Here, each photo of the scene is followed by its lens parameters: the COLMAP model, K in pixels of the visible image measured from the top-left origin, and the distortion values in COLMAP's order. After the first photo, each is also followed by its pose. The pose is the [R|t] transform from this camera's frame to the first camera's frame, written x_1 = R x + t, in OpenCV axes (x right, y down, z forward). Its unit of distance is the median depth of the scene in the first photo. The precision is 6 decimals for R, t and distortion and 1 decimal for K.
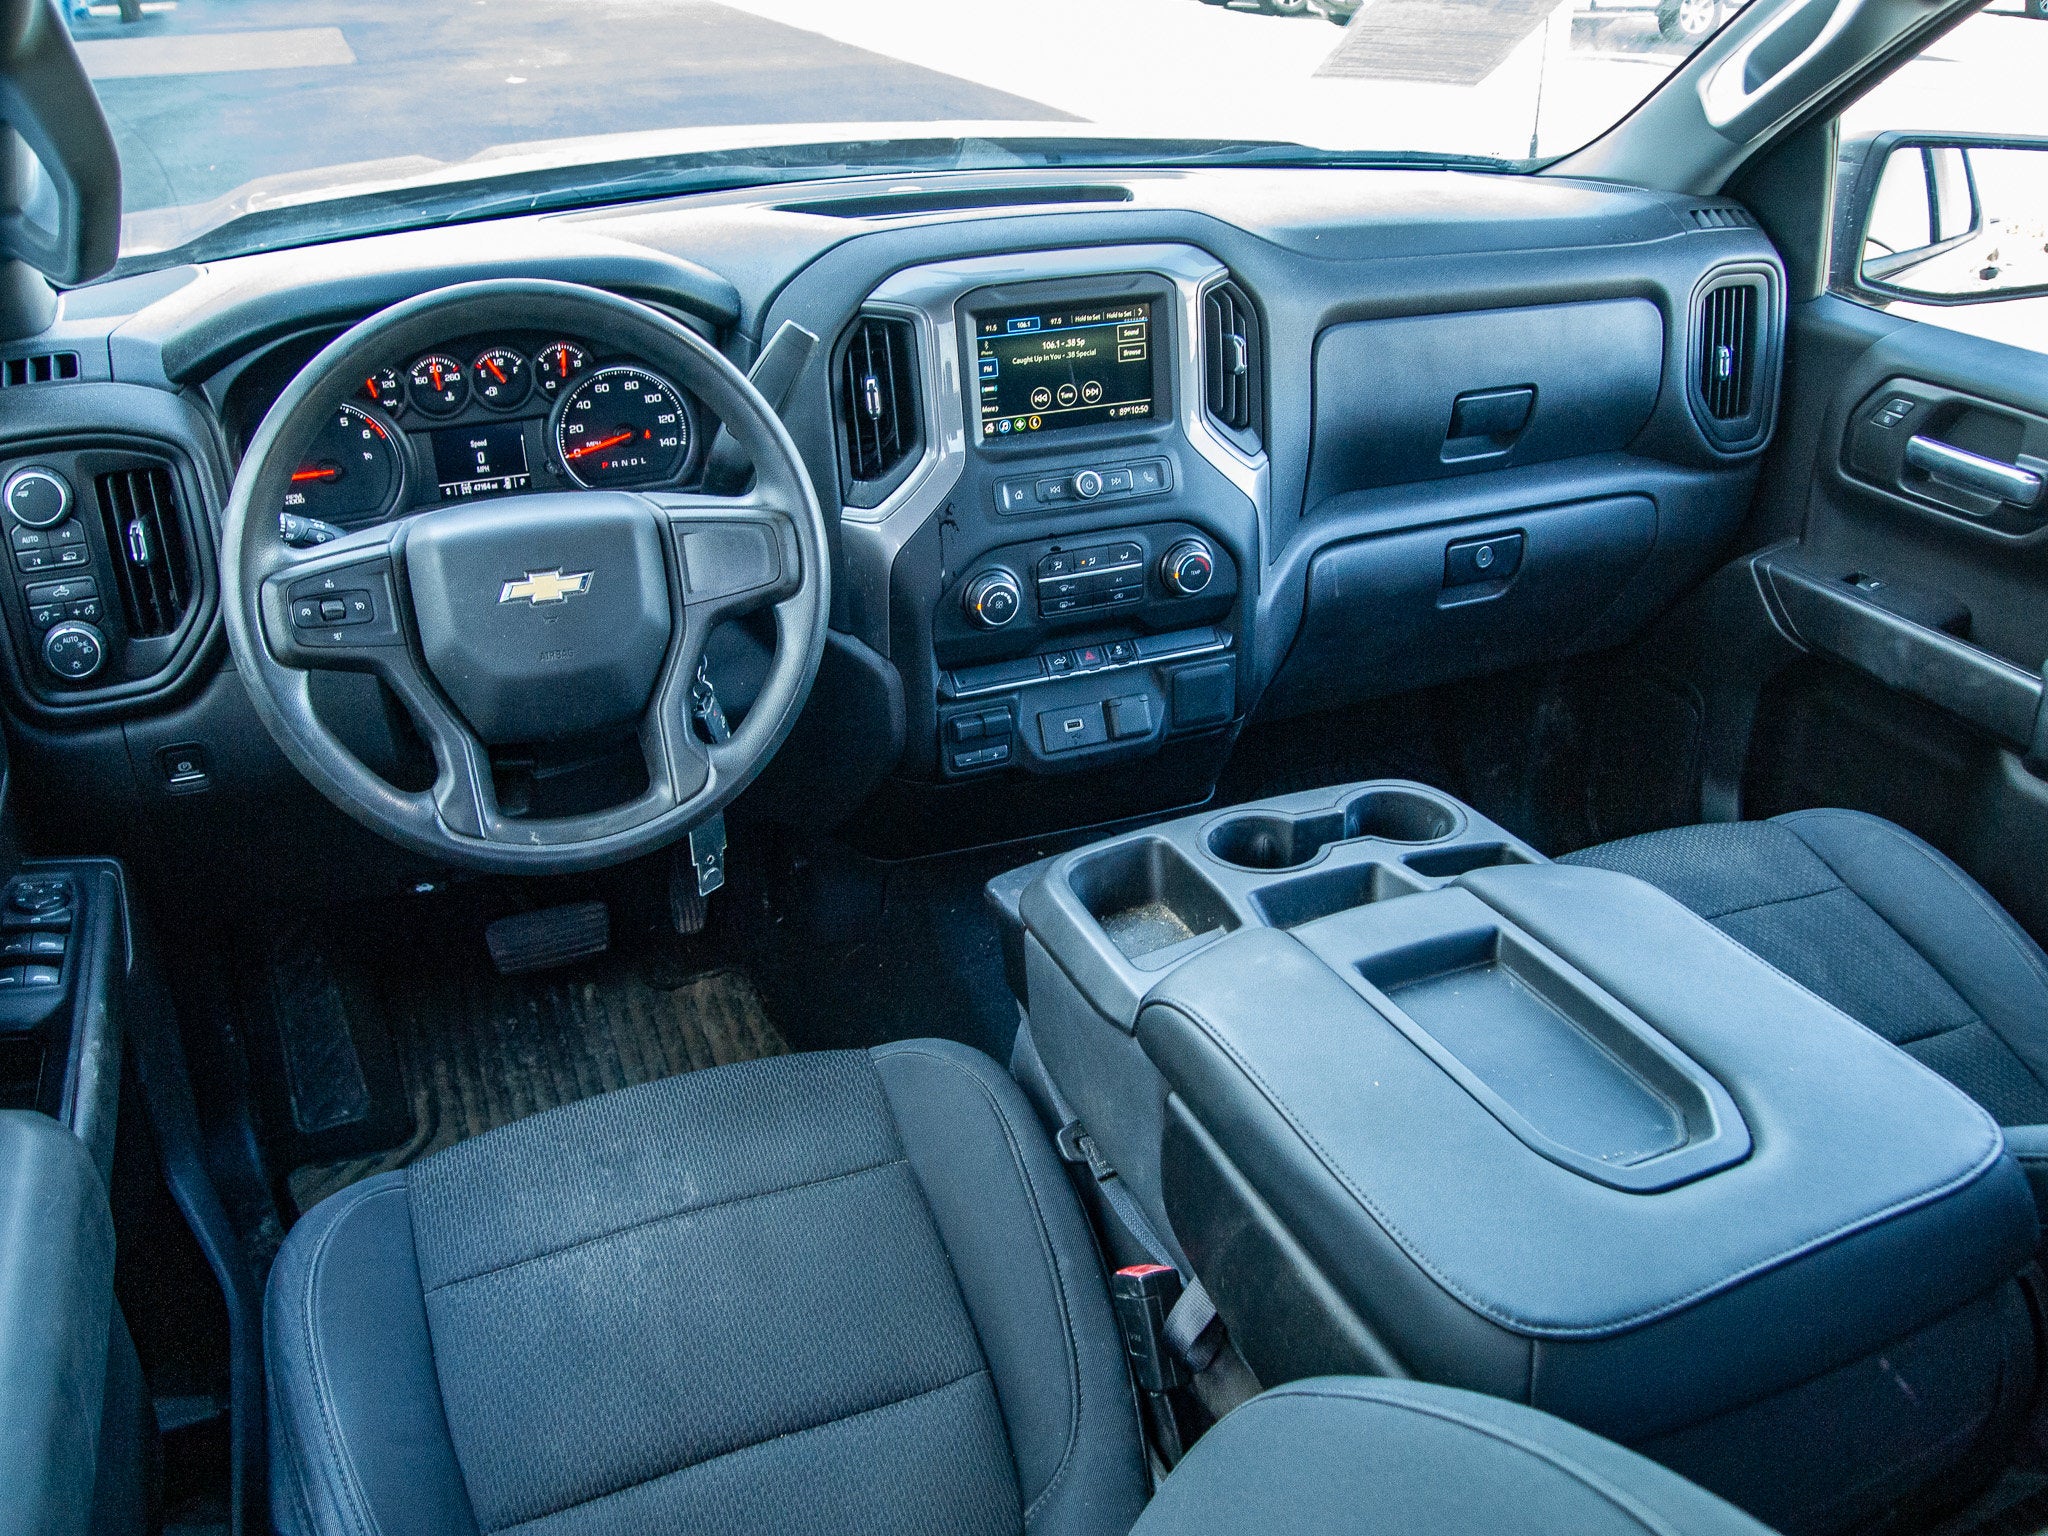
lens RADIAL K [[1607.5, 0, 1024.0], [0, 1607.5, 768.0], [0, 0, 1]] dist [-0.049288, -0.004228]
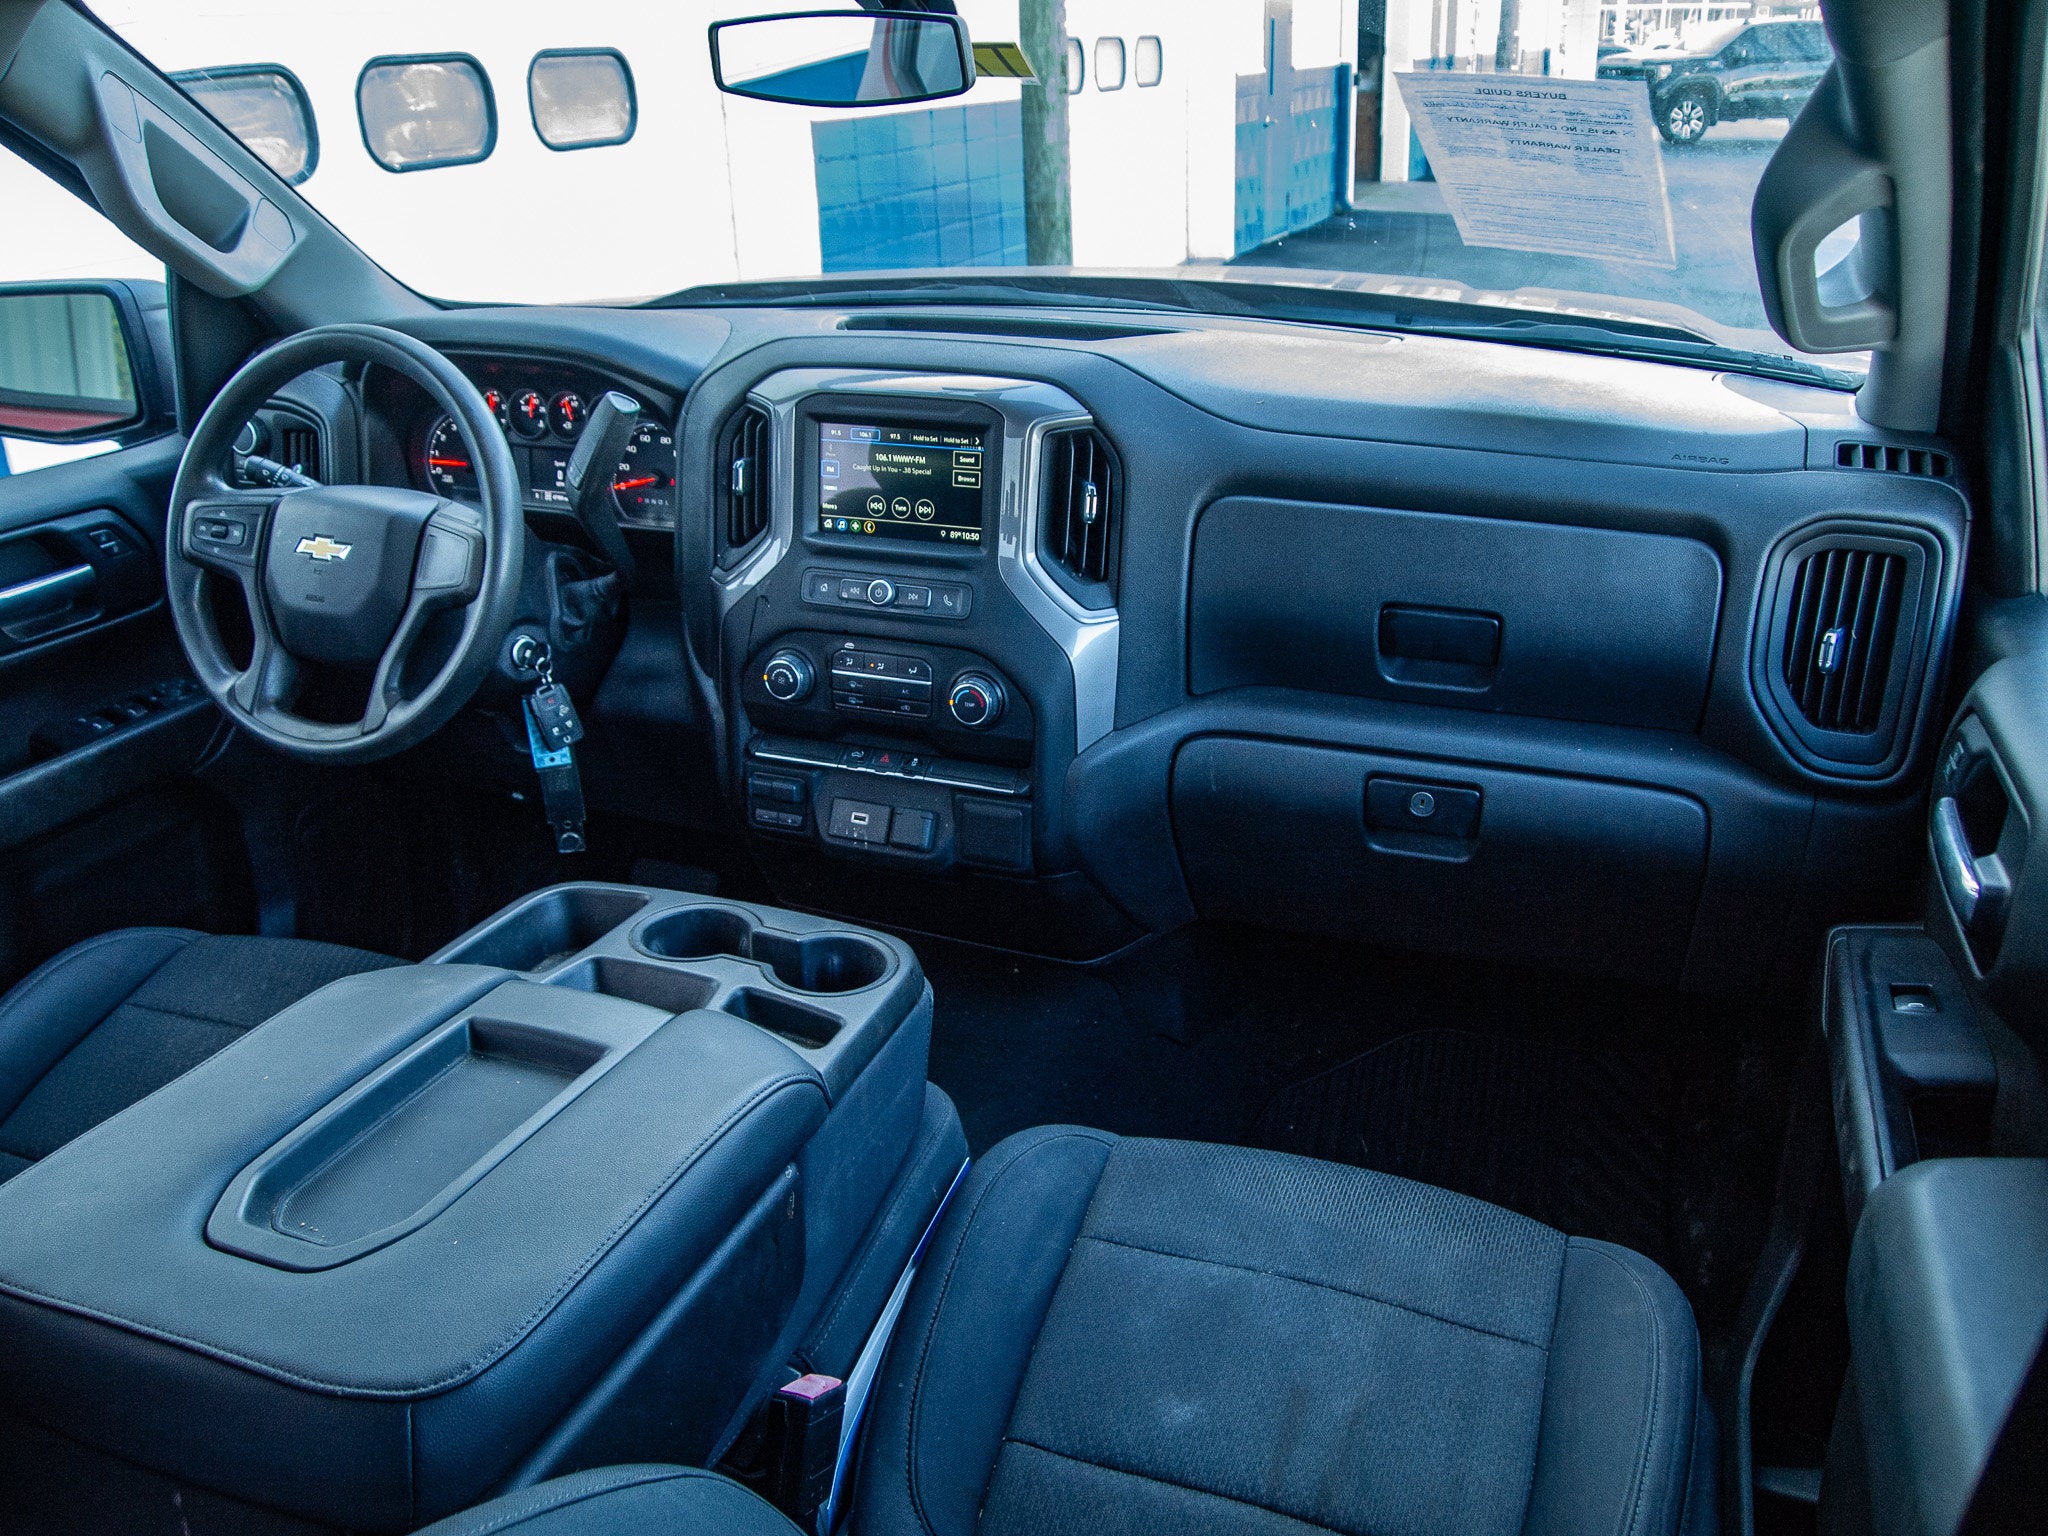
lens RADIAL K [[1607.5, 0, 1024.0], [0, 1607.5, 768.0], [0, 0, 1]] dist [-0.049288, -0.004228]
pose [[0.720321, 0.271728, -0.638202, 0.801705], [-0.321447, 0.946082, 0.040007, -0.140593], [0.614662, 0.176330, 0.768829, 0.276967]]
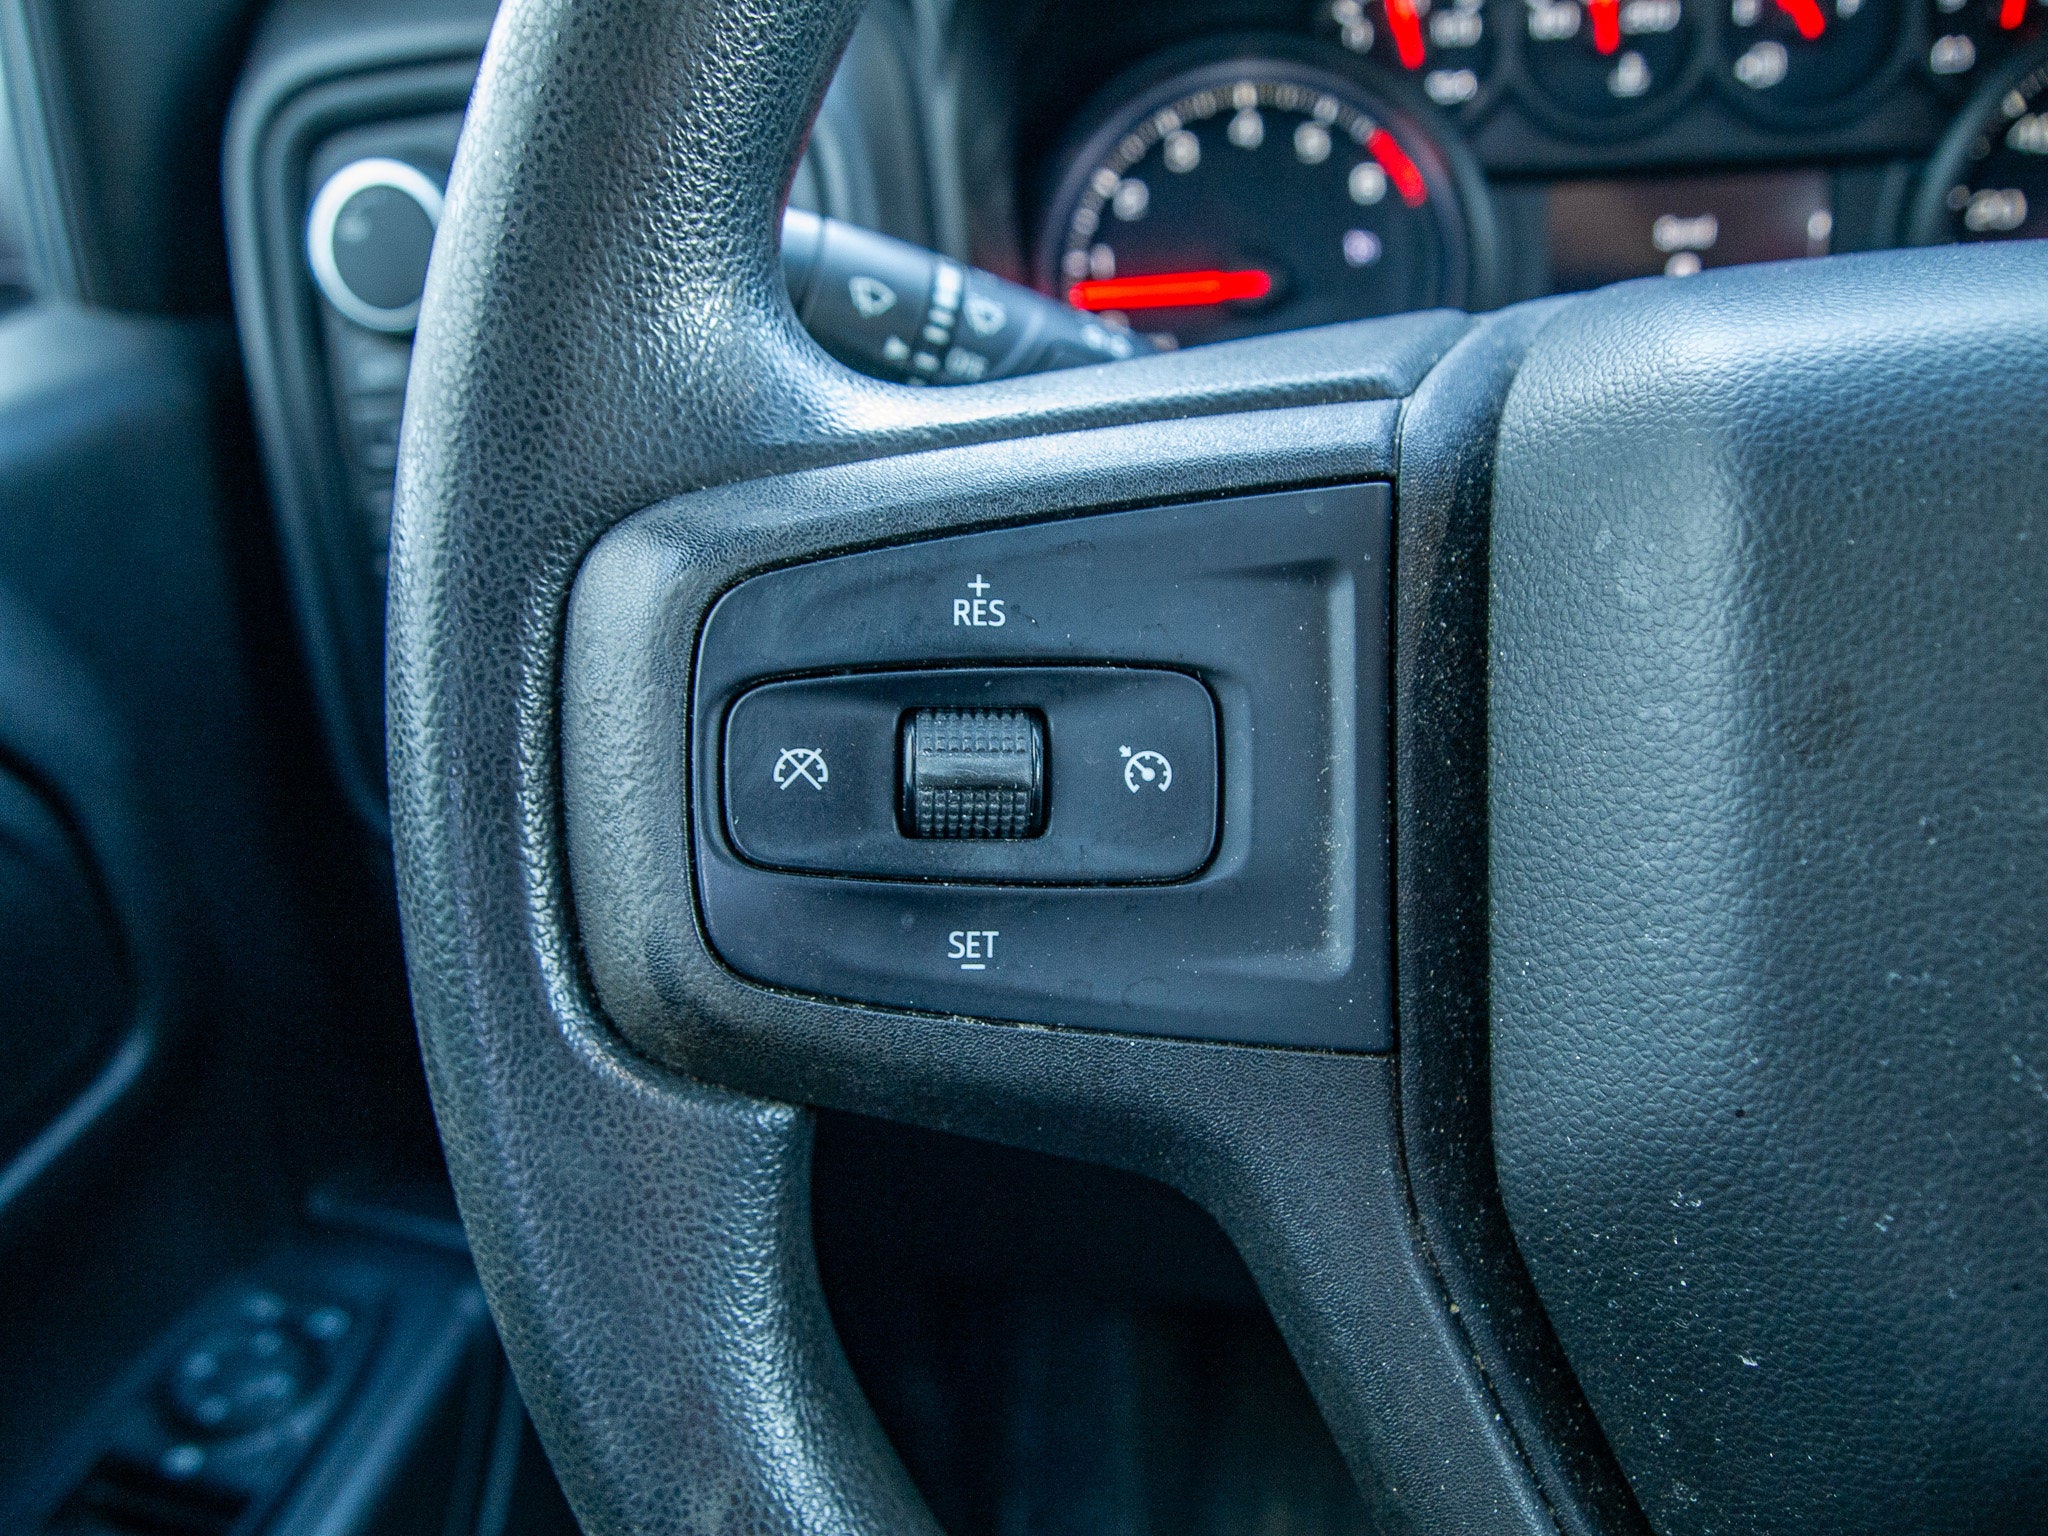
lens RADIAL K [[1607.5, 0, 1024.0], [0, 1607.5, 768.0], [0, 0, 1]] dist [-0.049288, -0.004228]
pose [[0.828936, 0.165784, -0.534210, -0.257163], [-0.177262, 0.983700, 0.030218, -0.078078], [0.530512, 0.069646, 0.844812, 0.645104]]
